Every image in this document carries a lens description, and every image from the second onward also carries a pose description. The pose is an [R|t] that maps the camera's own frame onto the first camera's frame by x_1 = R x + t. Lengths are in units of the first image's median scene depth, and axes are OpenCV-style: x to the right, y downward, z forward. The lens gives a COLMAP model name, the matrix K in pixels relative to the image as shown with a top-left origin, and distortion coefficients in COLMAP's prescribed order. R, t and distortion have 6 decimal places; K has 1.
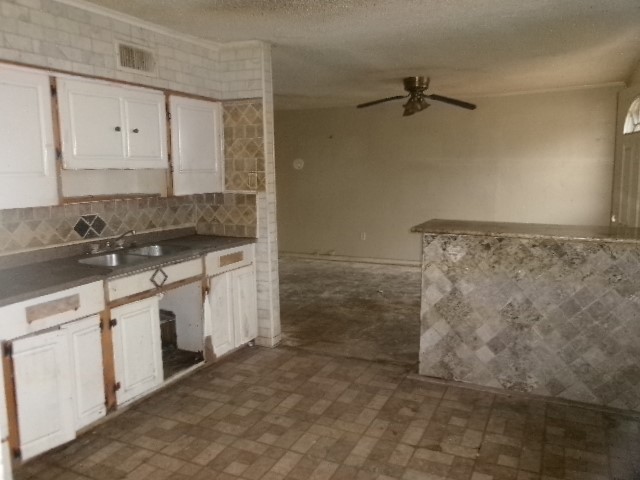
lens RADIAL K [[525.2, 0, 321.9], [0, 525.2, 239.1], [0, 0, 1]] dist [0.006335, 0.001709]
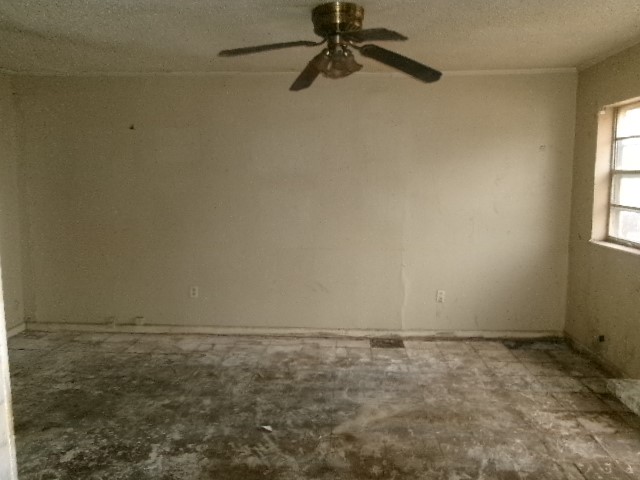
lens RADIAL K [[525.2, 0, 322.3], [0, 525.2, 236.1], [0, 0, 1]] dist [0.006335, 0.001709]
pose [[0.916644, -0.027694, 0.398743, -0.039906], [0.036232, 0.999247, -0.013892, -0.083978], [-0.398058, 0.027182, 0.916957, 0.558663]]
